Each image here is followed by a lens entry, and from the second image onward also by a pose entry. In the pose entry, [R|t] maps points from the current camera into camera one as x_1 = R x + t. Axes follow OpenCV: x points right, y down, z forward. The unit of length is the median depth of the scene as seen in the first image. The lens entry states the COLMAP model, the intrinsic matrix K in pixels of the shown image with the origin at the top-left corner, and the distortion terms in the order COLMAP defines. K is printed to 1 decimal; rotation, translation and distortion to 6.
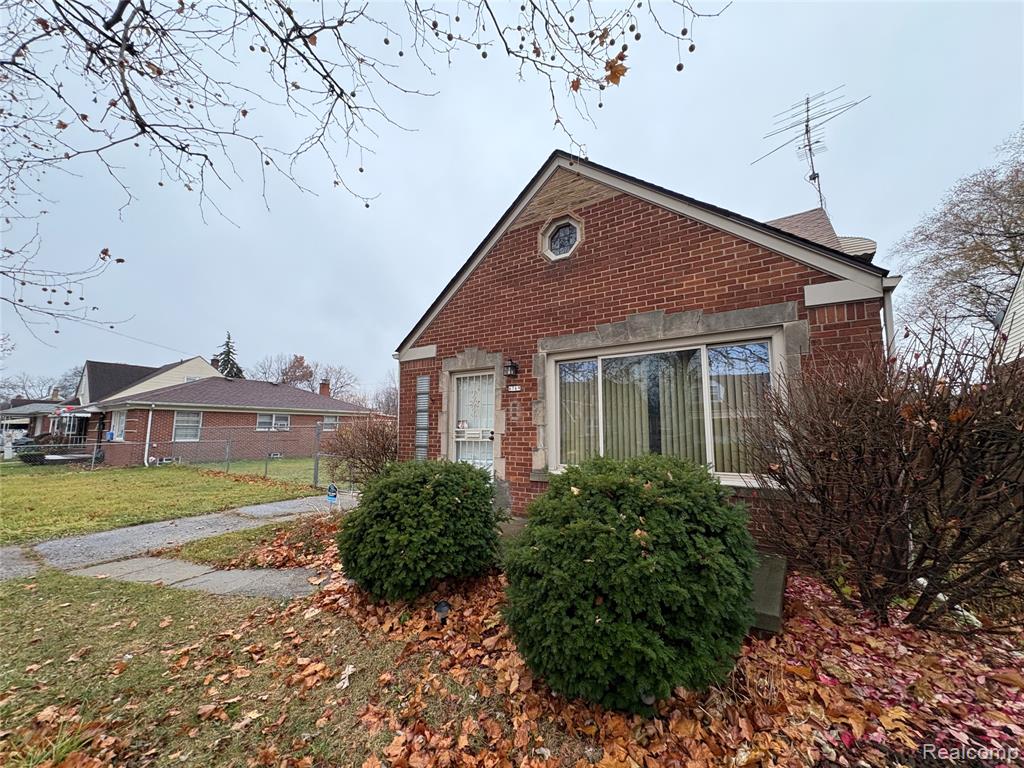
lens RADIAL K [[406.9, 0, 511.9], [0, 406.9, 388.2], [0, 0, 1]] dist [0.000566, -0.000130]
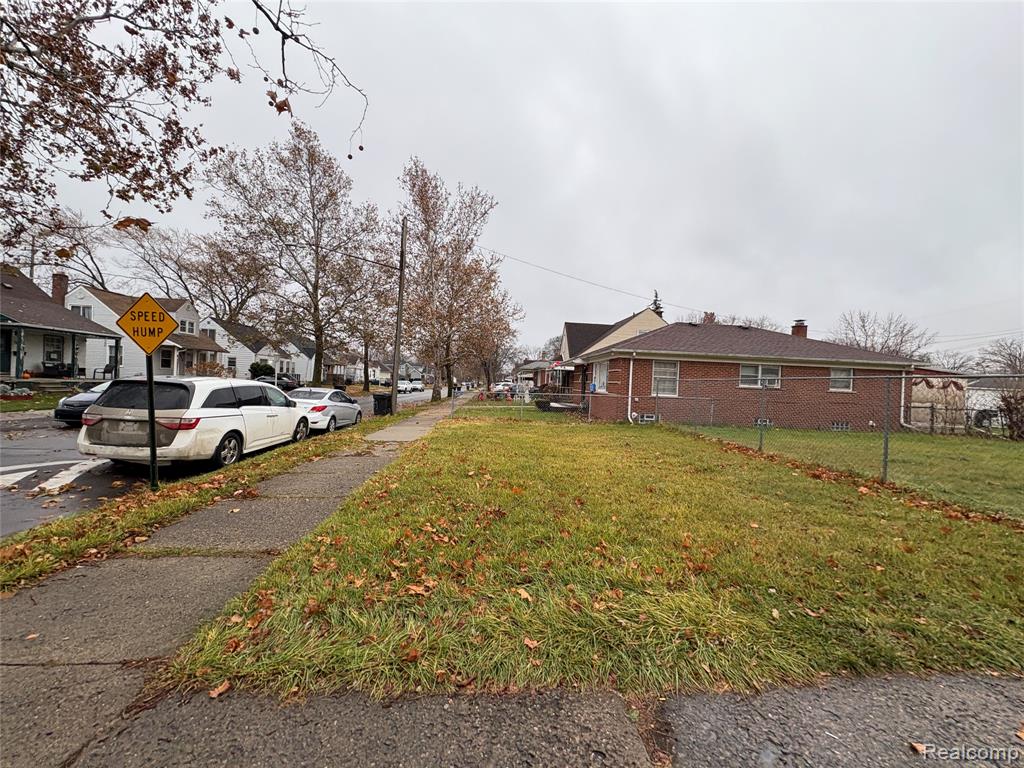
lens RADIAL K [[406.9, 0, 511.7], [0, 406.9, 379.4], [0, 0, 1]] dist [0.000566, -0.000130]
pose [[0.613989, 0.017456, -0.789121, -1.088434], [0.042352, 0.997587, 0.055020, 0.116146], [0.788177, -0.067202, 0.611768, 0.787536]]
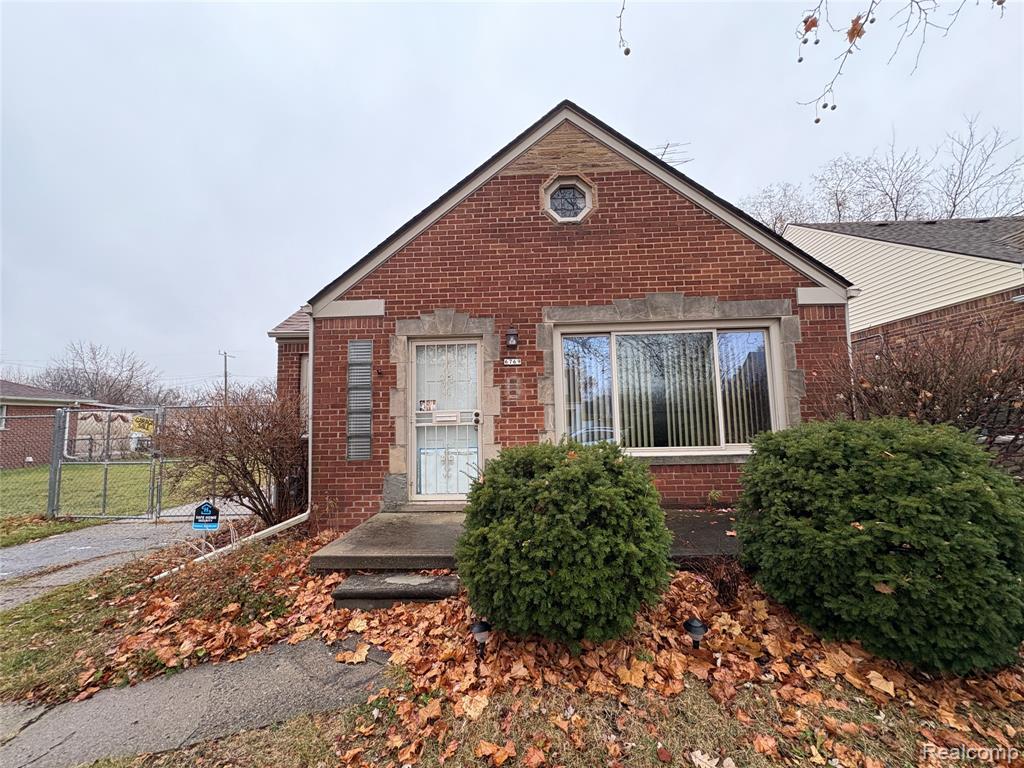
lens RADIAL K [[406.9, 0, 510.7], [0, 406.9, 387.4], [0, 0, 1]] dist [0.000566, -0.000130]
pose [[0.847716, 0.027018, 0.529762, -0.446038], [-0.034439, 0.999398, 0.004139, 0.050754], [-0.529331, -0.021753, 0.848136, 0.278430]]
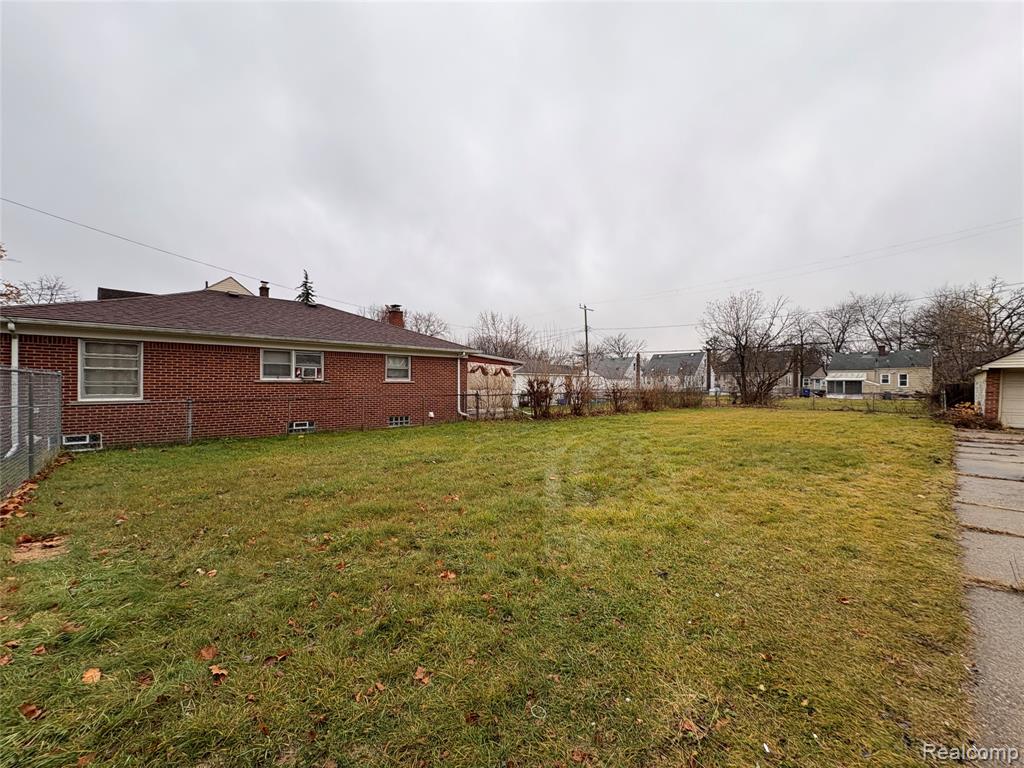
lens RADIAL K [[406.9, 0, 512.7], [0, 406.9, 387.6], [0, 0, 1]] dist [0.000566, -0.000130]
pose [[0.978107, 0.003989, -0.208064, -0.713222], [0.020135, 0.993311, 0.113699, 0.218937], [0.207126, -0.115399, 0.971484, 2.032709]]
